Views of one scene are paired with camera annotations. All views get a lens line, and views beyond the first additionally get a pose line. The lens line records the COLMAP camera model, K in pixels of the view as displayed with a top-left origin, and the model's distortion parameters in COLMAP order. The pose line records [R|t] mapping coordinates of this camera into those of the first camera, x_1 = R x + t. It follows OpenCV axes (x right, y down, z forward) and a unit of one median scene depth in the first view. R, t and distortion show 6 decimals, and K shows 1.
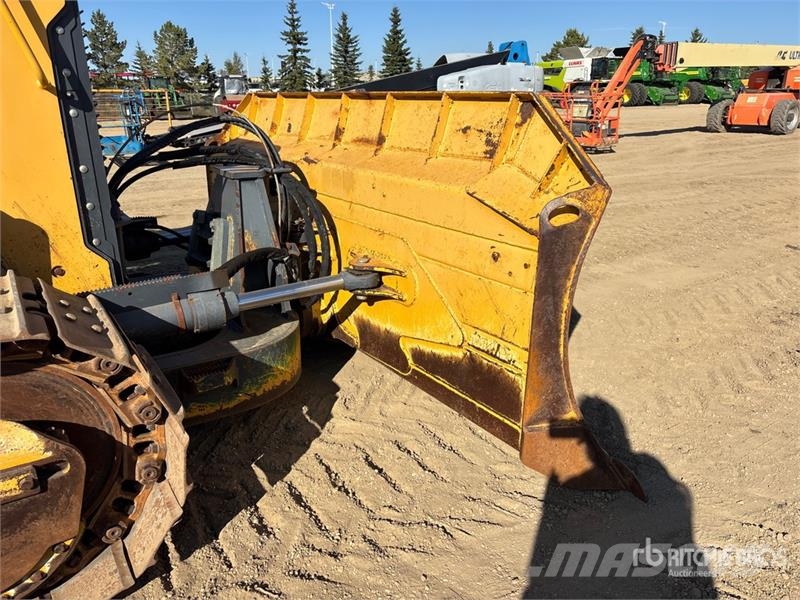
lens RADIAL K [[614.7, 0, 400.0], [0, 614.7, 300.0], [0, 0, 1]] dist [0.010099, -0.003155]
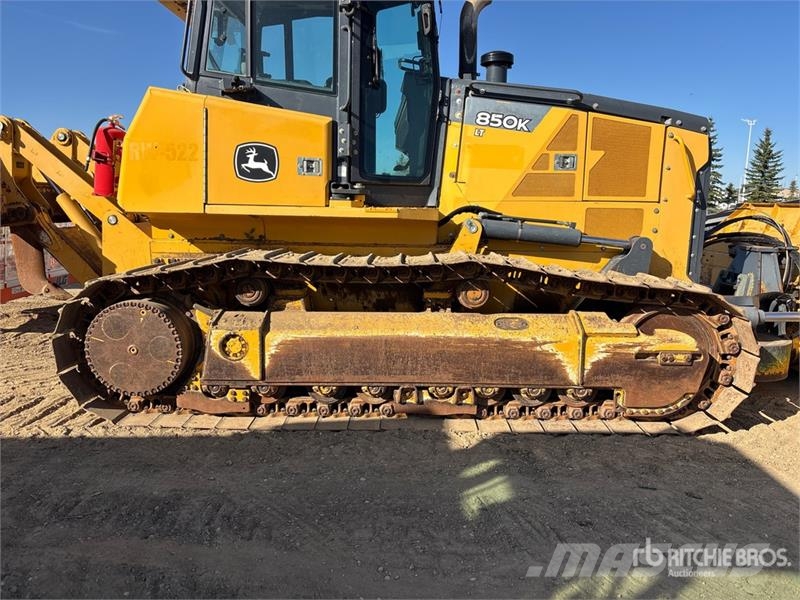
lens RADIAL K [[614.7, 0, 400.0], [0, 614.7, 300.0], [0, 0, 1]] dist [0.010099, -0.003155]
pose [[0.827247, 0.107505, -0.551457, -0.141636], [-0.200331, 0.973449, -0.110748, 0.327495], [0.524909, 0.202090, 0.826819, -0.915360]]
